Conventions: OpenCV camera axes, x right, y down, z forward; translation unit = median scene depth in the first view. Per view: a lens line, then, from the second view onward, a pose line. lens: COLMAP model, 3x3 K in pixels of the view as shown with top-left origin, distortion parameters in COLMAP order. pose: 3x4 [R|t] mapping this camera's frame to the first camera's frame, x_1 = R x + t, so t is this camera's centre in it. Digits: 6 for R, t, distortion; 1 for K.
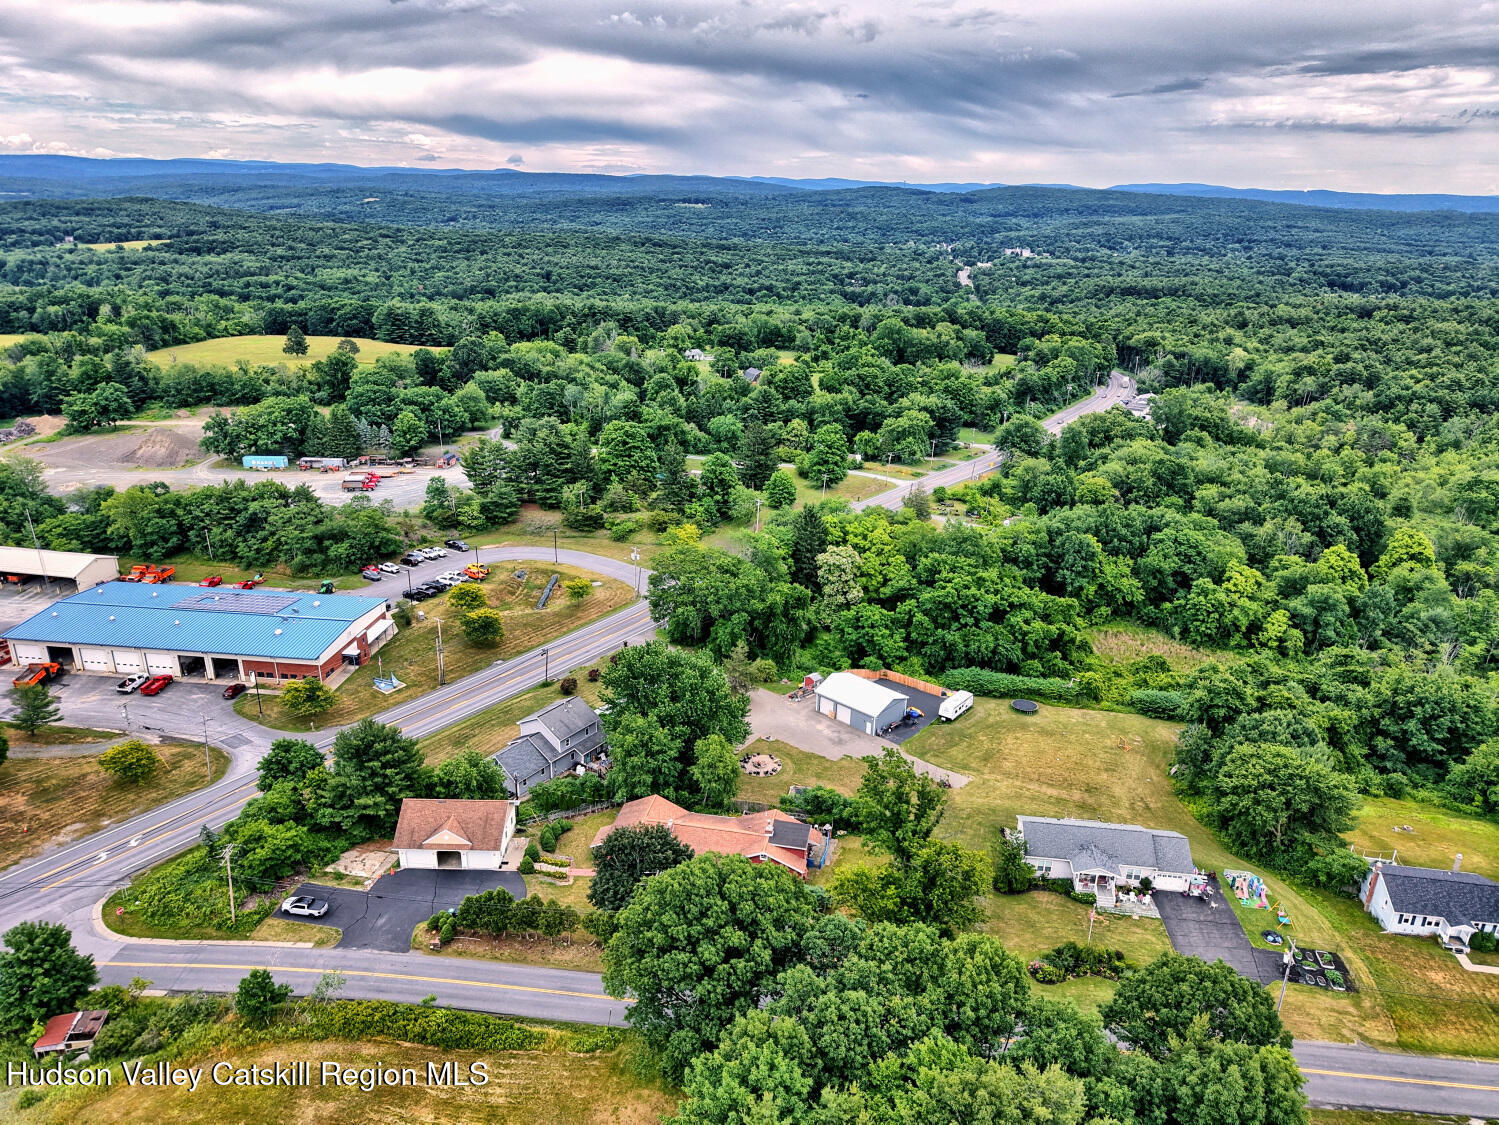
lens RADIAL K [[1002.9, 0, 754.1], [0, 1002.9, 562.2], [0, 0, 1]] dist [0.021859, -0.024686]
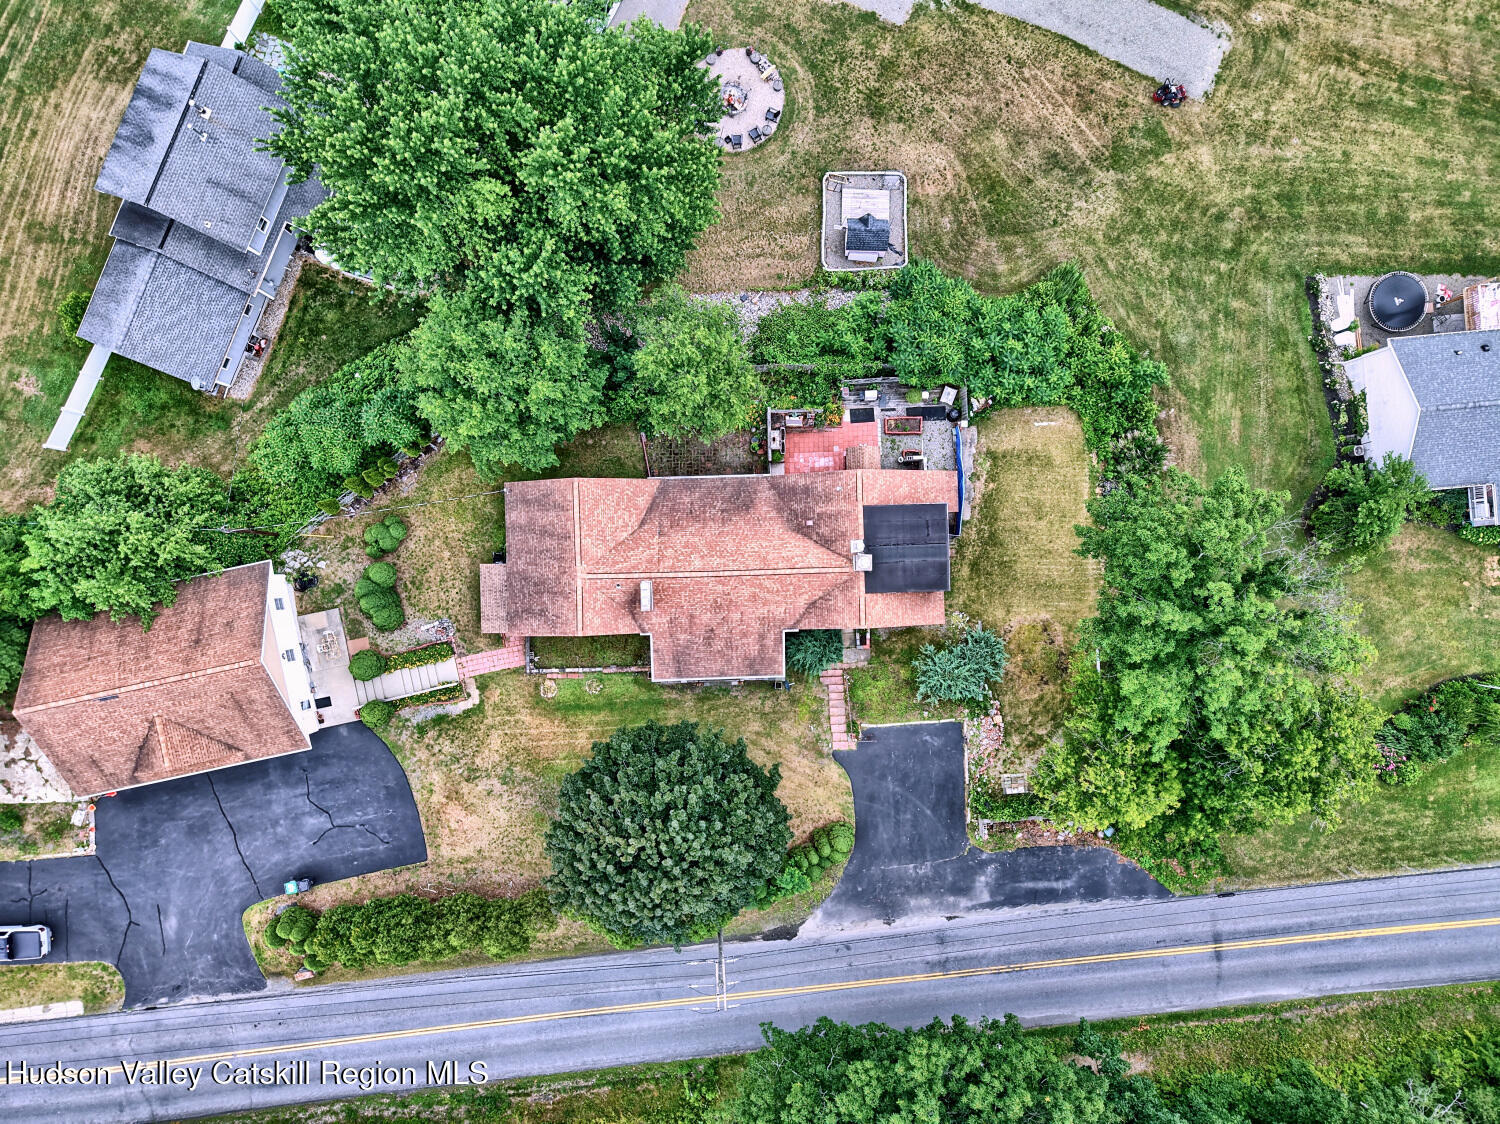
lens RADIAL K [[1003.6, 0, 747.8], [0, 1003.6, 563.5], [0, 0, 1]] dist [0.021859, -0.024686]
pose [[0.976712, -0.214551, -0.001509, -0.020156], [0.072575, 0.323753, 0.943354, -0.091333], [-0.201909, -0.921495, 0.331784, 0.495334]]
